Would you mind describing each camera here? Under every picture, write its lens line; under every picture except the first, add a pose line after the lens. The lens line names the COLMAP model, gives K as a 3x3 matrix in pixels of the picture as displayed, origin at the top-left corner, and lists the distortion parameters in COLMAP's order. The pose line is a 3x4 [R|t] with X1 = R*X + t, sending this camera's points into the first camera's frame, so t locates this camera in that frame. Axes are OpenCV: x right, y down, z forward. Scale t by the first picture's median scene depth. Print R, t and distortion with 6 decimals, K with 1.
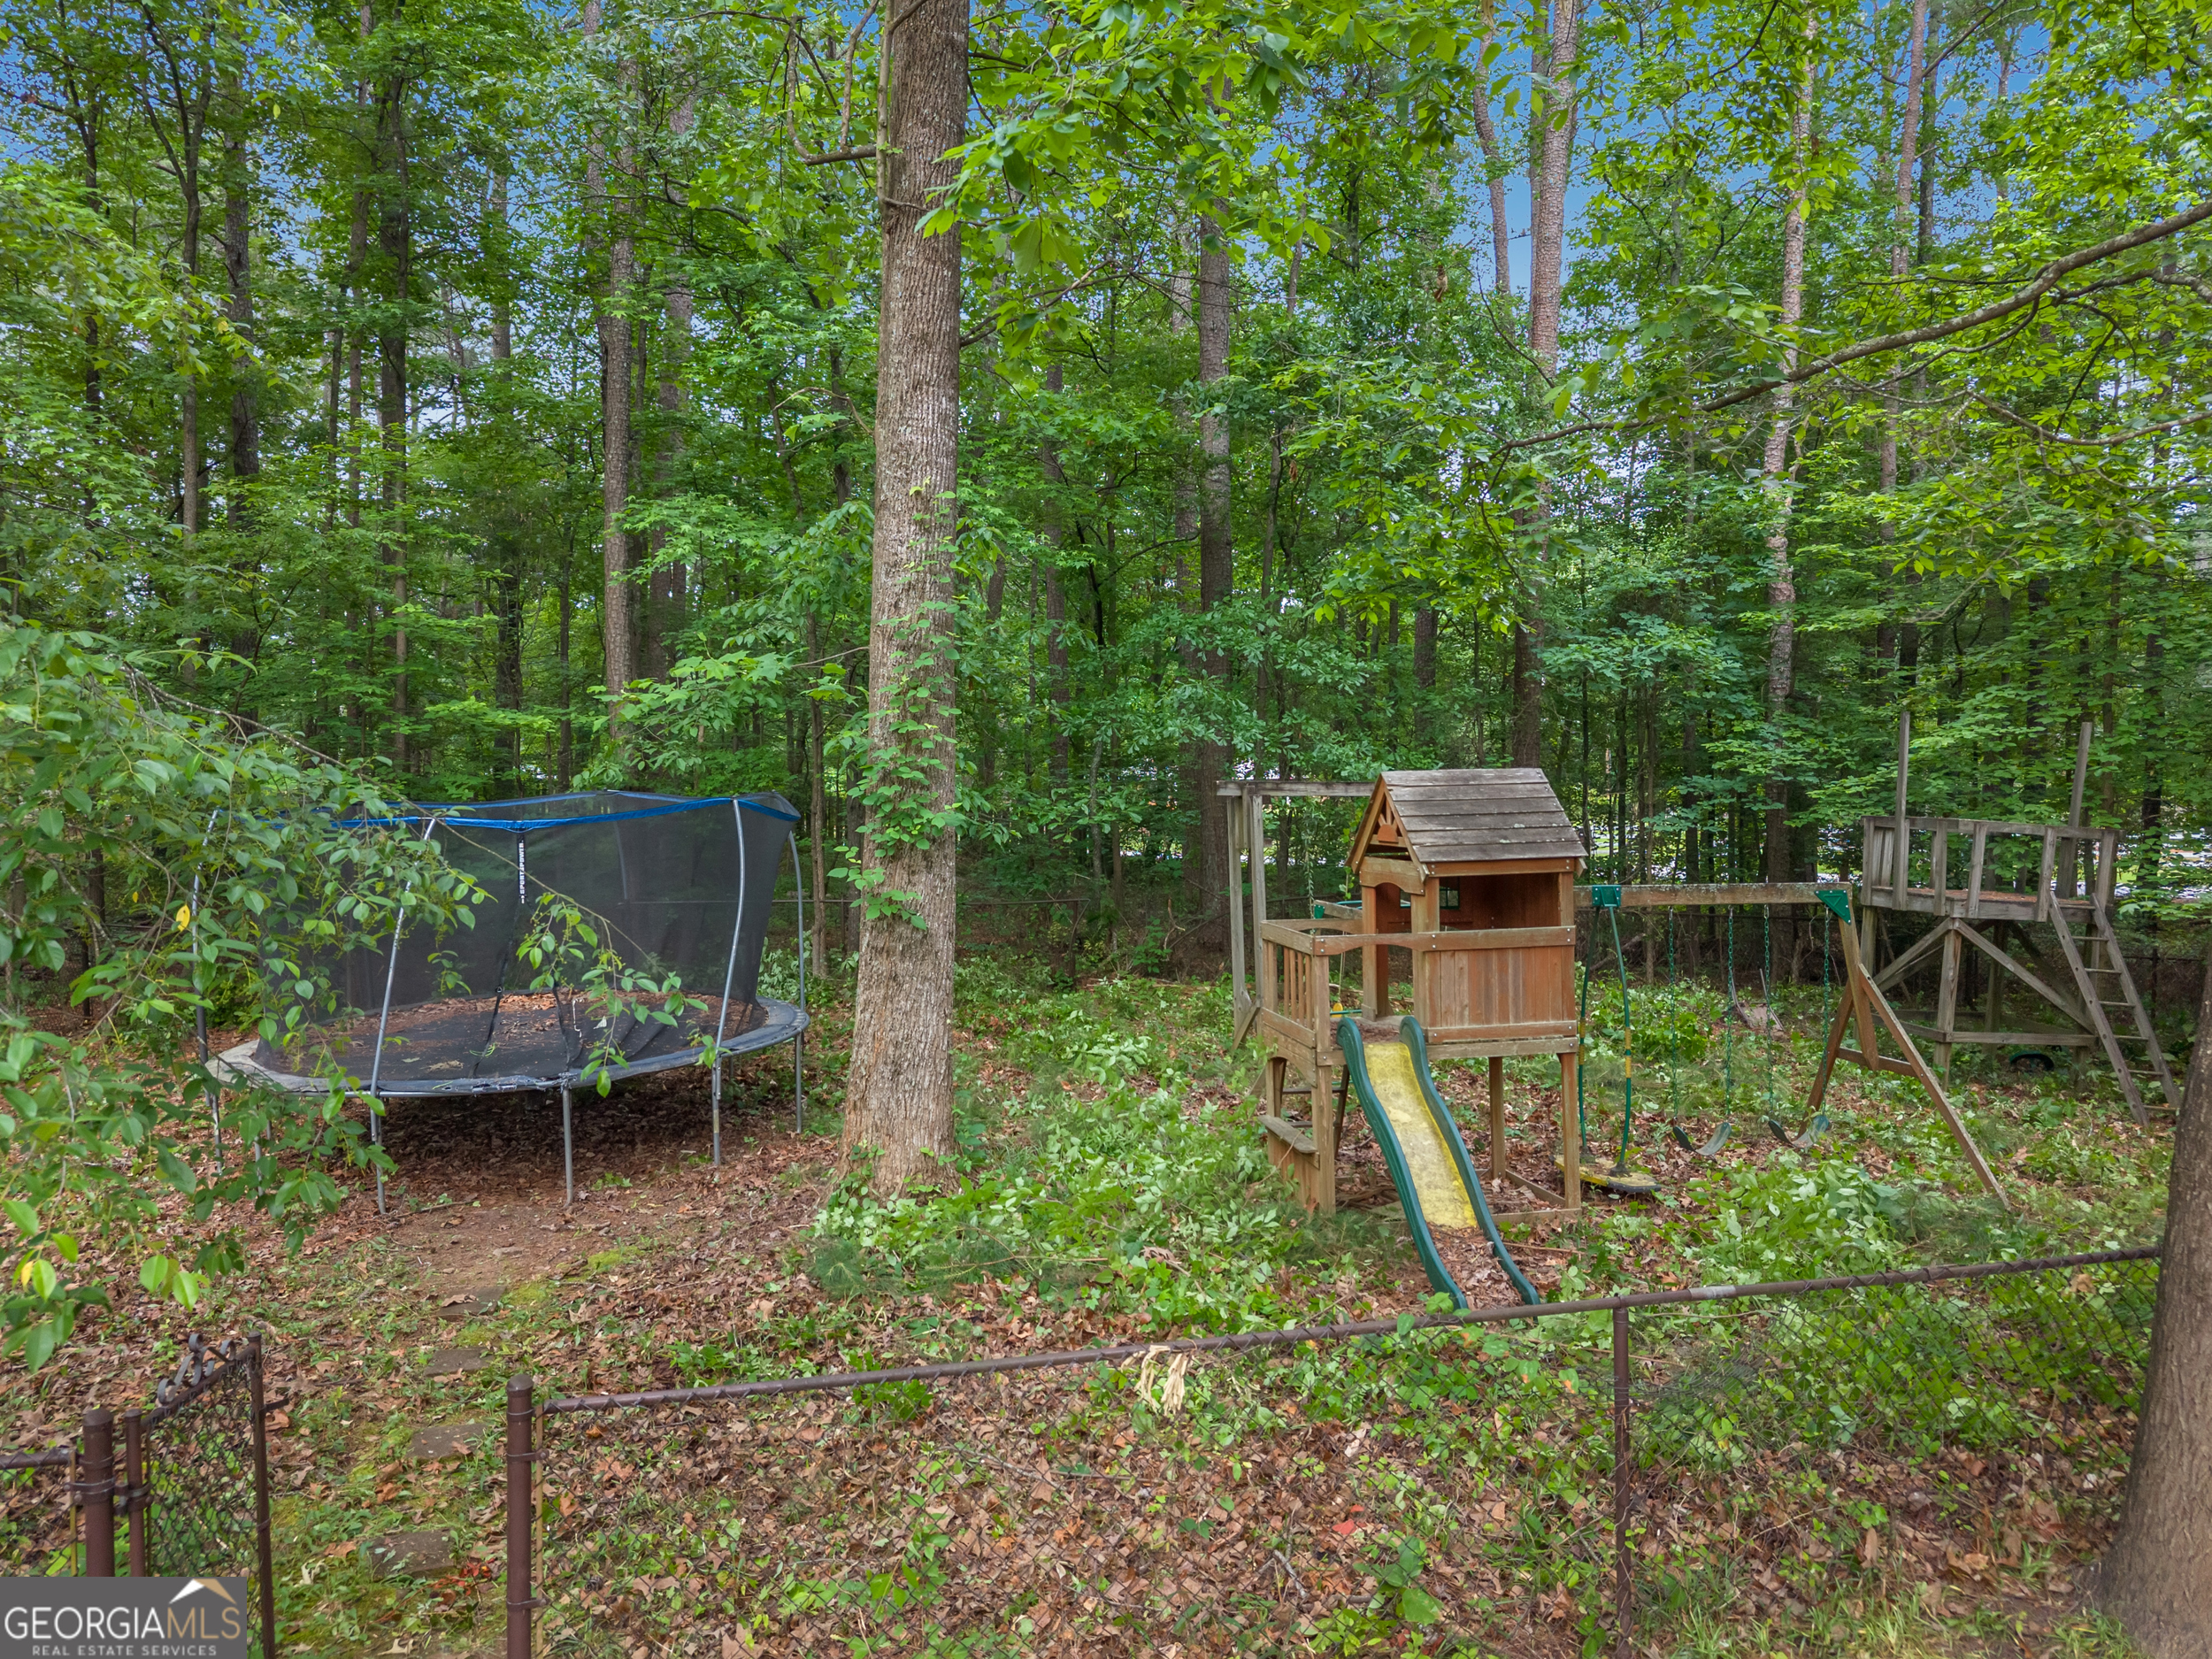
lens RADIAL K [[1496.3, 0, 1106.0], [0, 1496.3, 829.5], [0, 0, 1]] dist [0.017218, -0.052008]
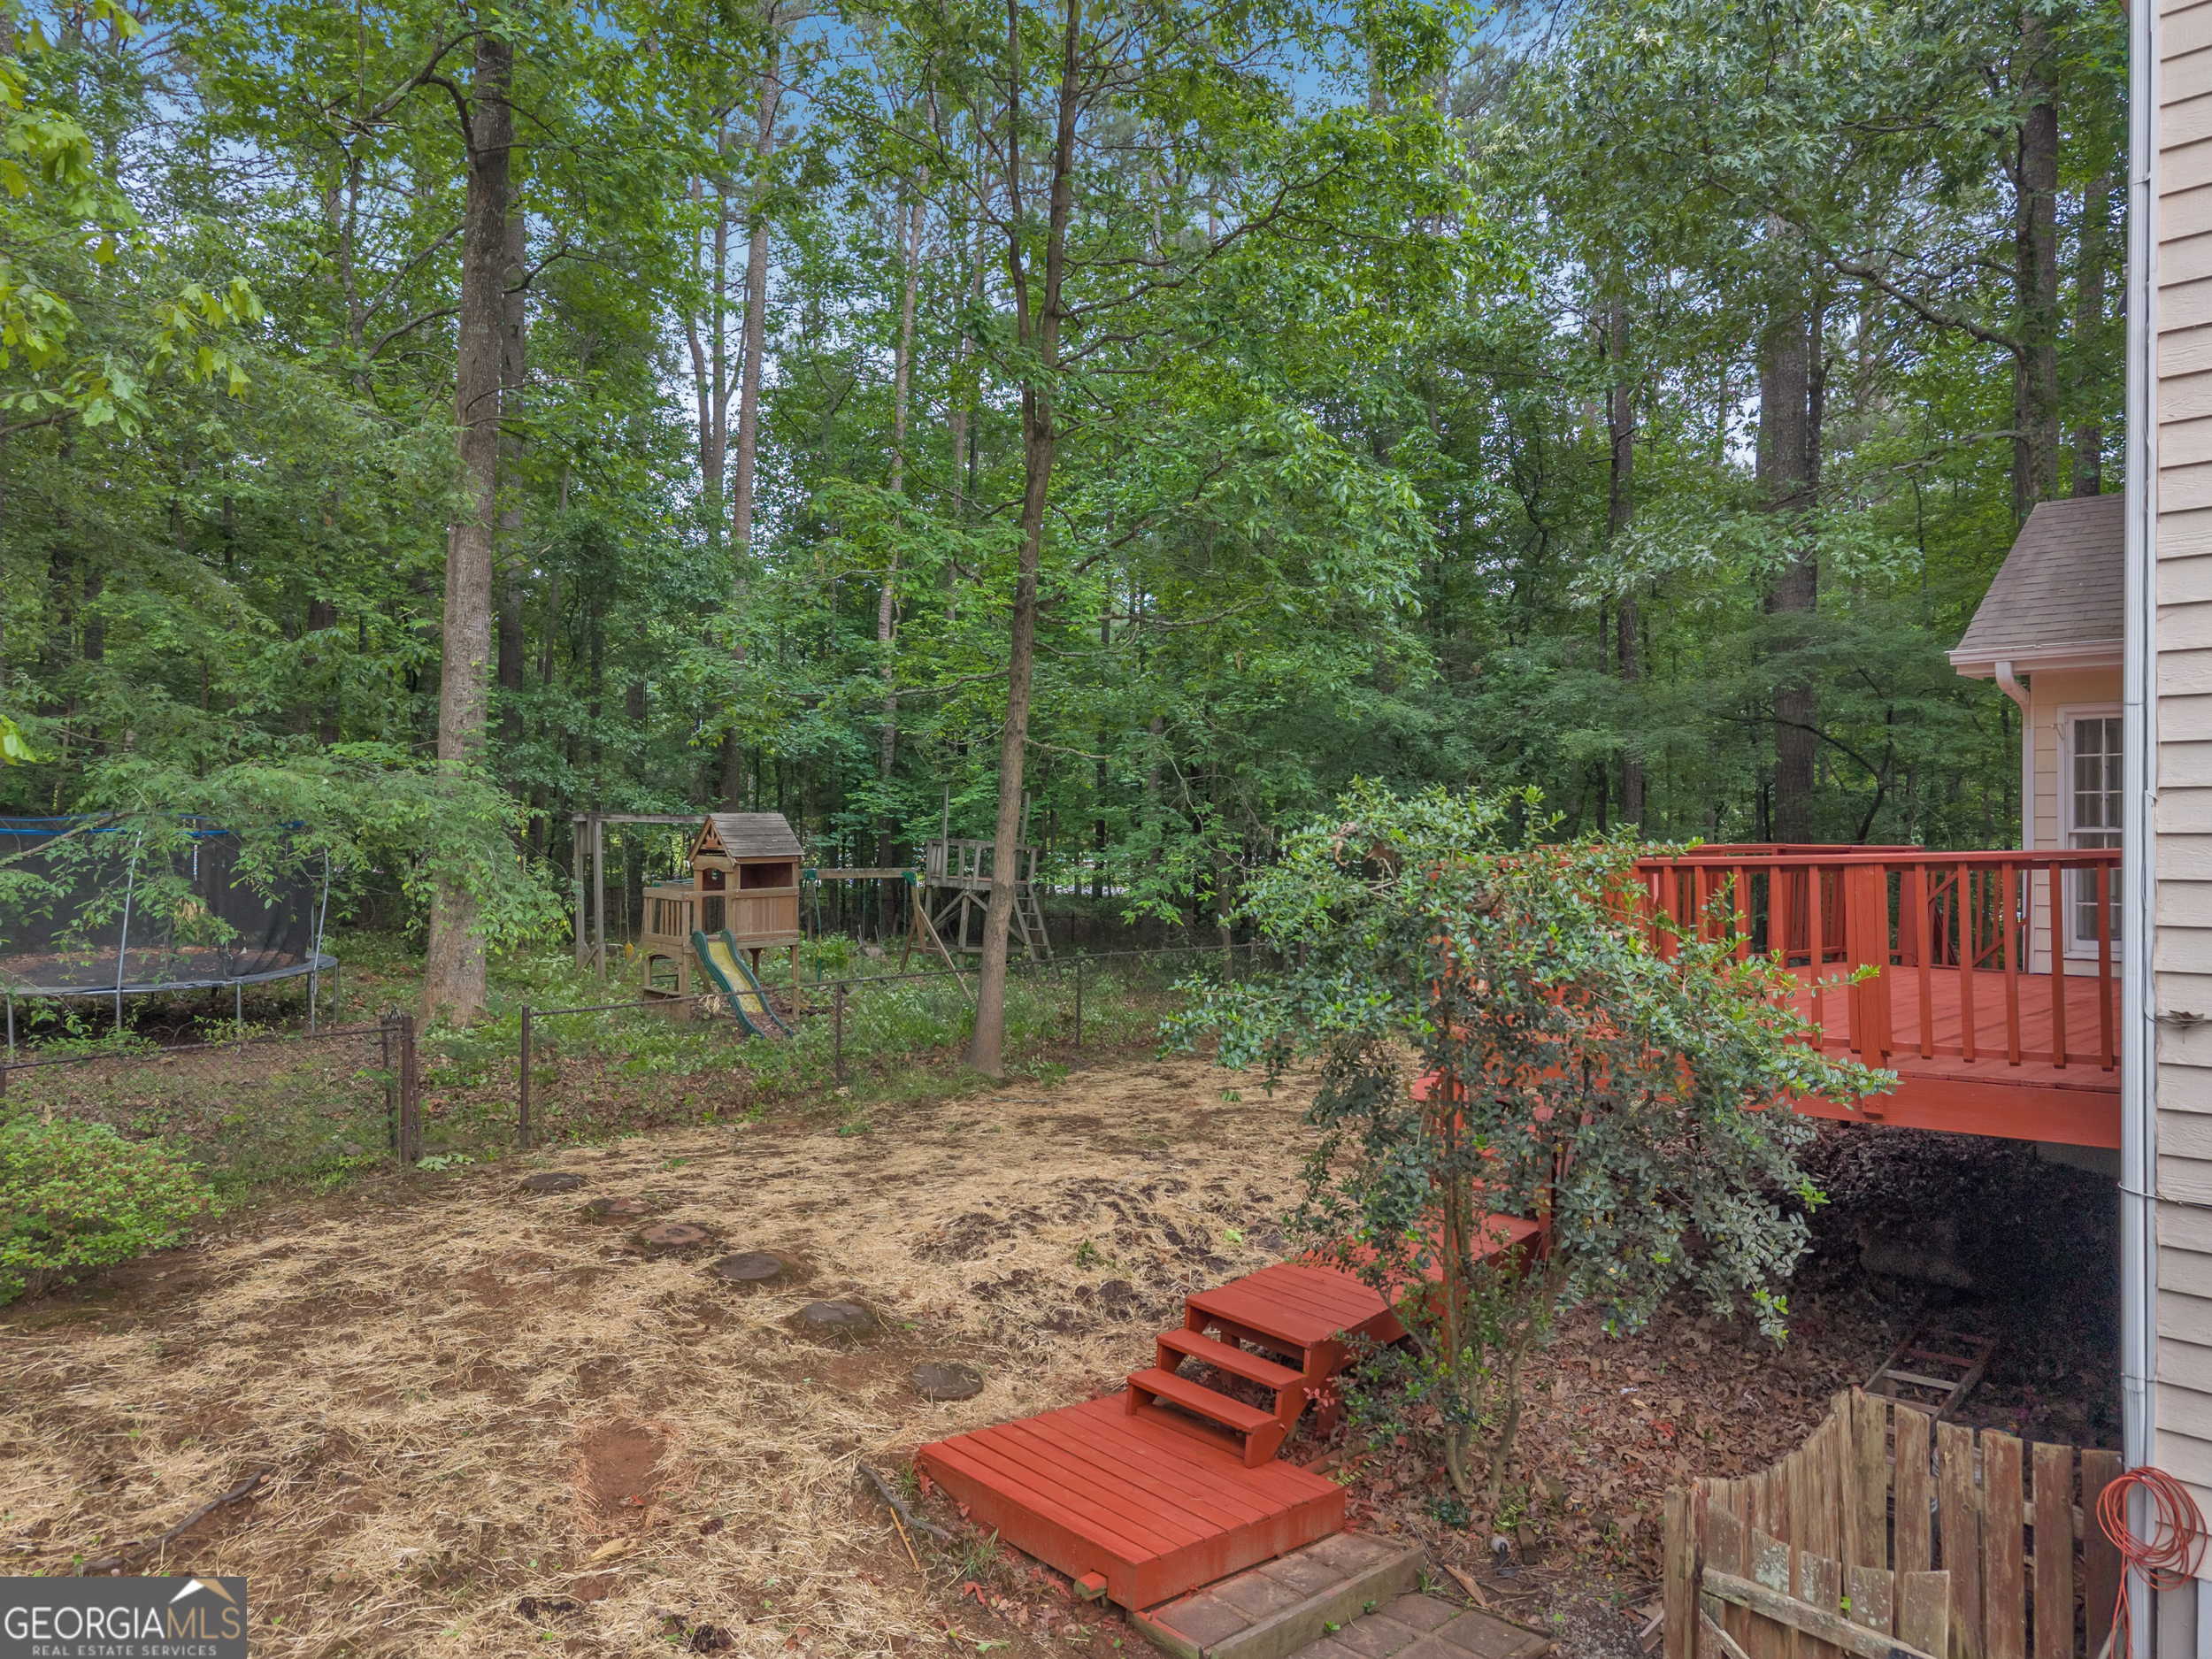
lens RADIAL K [[1496.3, 0, 1106.0], [0, 1496.3, 829.5], [0, 0, 1]] dist [0.017218, -0.052008]
pose [[0.843339, 0.016026, 0.537144, -0.364177], [-0.009706, 0.999846, -0.014592, 0.006220], [-0.537295, 0.007093, 0.843365, -0.815361]]
